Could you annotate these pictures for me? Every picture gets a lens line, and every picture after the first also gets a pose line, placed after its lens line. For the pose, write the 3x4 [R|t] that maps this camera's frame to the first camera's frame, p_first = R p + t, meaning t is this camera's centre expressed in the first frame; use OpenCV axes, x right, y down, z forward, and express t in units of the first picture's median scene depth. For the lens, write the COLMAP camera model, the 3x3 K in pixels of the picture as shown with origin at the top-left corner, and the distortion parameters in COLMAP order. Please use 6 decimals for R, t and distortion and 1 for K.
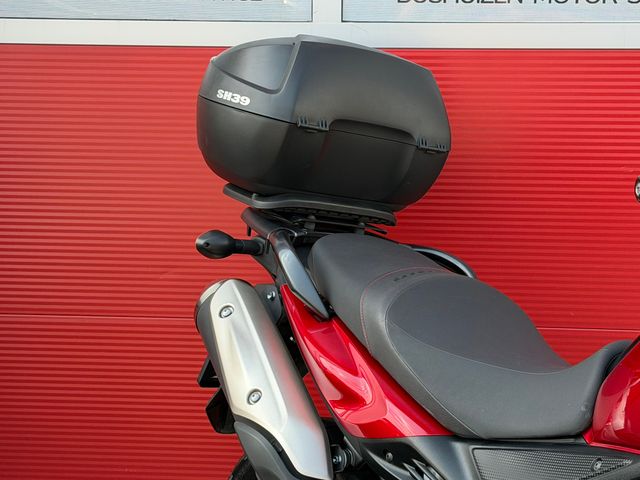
lens RADIAL K [[1345.1, 0, 322.0], [0, 1345.1, 235.0], [0, 0, 1]] dist [0.145407, 0.000000]
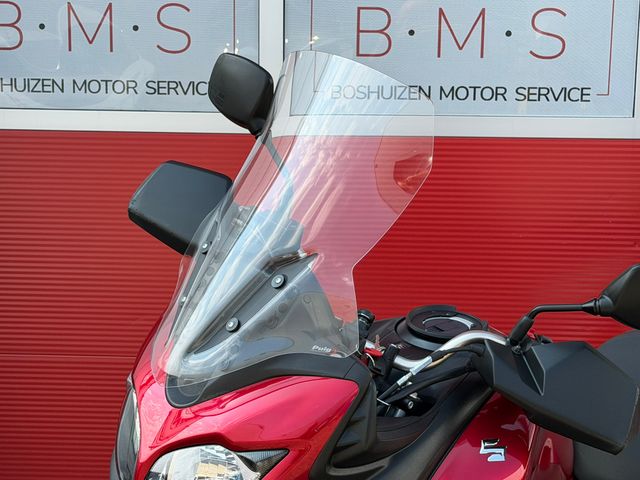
lens RADIAL K [[1345.1, 0, 323.8], [0, 1345.1, 242.4], [0, 0, 1]] dist [0.145407, 0.000000]
pose [[0.999691, 0.001379, 0.024807, 0.025905], [-0.001051, 0.999912, -0.013245, -0.030509], [-0.024824, 0.013215, 0.999605, -0.255584]]
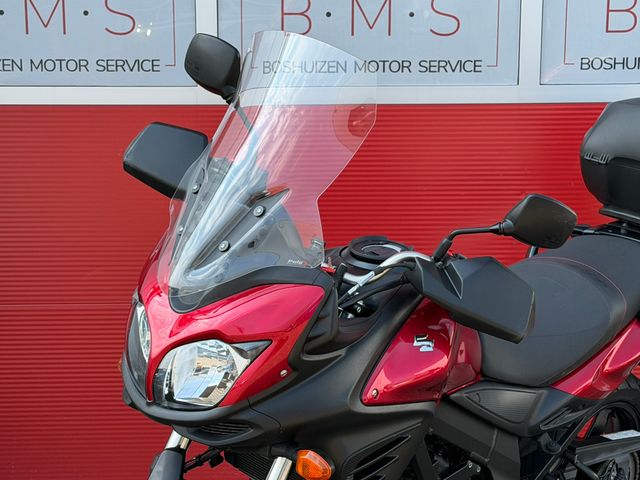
lens RADIAL K [[1345.1, 0, 314.5], [0, 1345.1, 238.1], [0, 0, 1]] dist [0.145407, 0.000000]
pose [[0.993951, -0.025357, 0.106855, -0.047166], [0.025646, 0.999670, -0.001334, 0.003965], [-0.106786, 0.004066, 0.994274, -0.473461]]
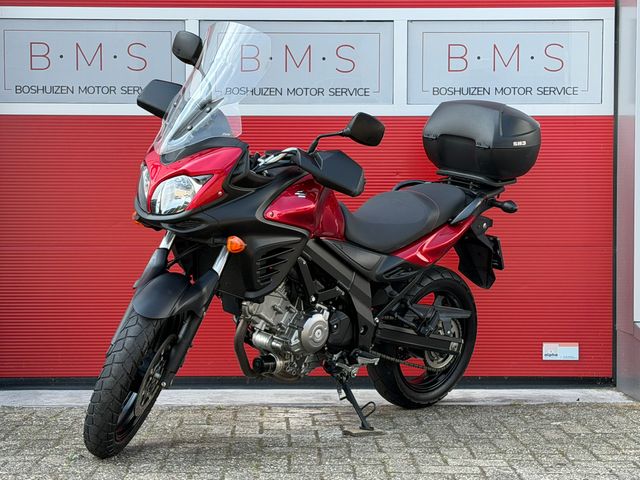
lens RADIAL K [[1345.1, 0, 318.0], [0, 1345.1, 243.3], [0, 0, 1]] dist [0.145407, 0.000000]
pose [[0.994689, -0.008233, 0.102593, -0.023470], [0.021669, 0.991205, -0.130547, 0.419148], [-0.100616, 0.132077, 0.986120, -1.339690]]
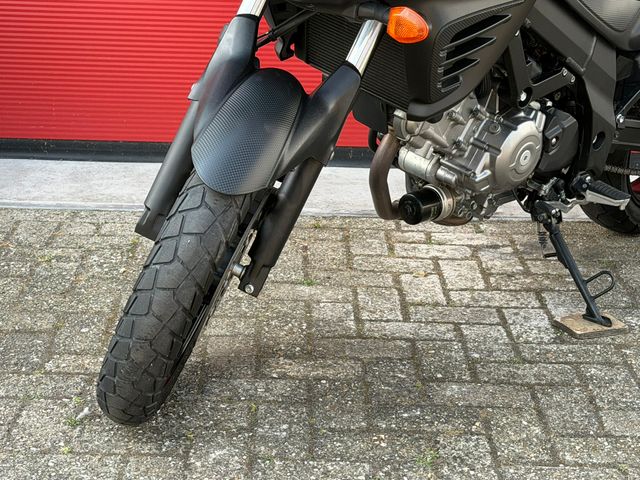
lens RADIAL K [[1345.1, 0, 318.9], [0, 1345.1, 241.0], [0, 0, 1]] dist [0.145407, 0.000000]
pose [[0.995679, -0.012173, 0.092063, -0.086199], [-0.003968, 0.984889, 0.173144, 0.158472], [-0.092780, -0.172761, 0.980584, -0.359990]]
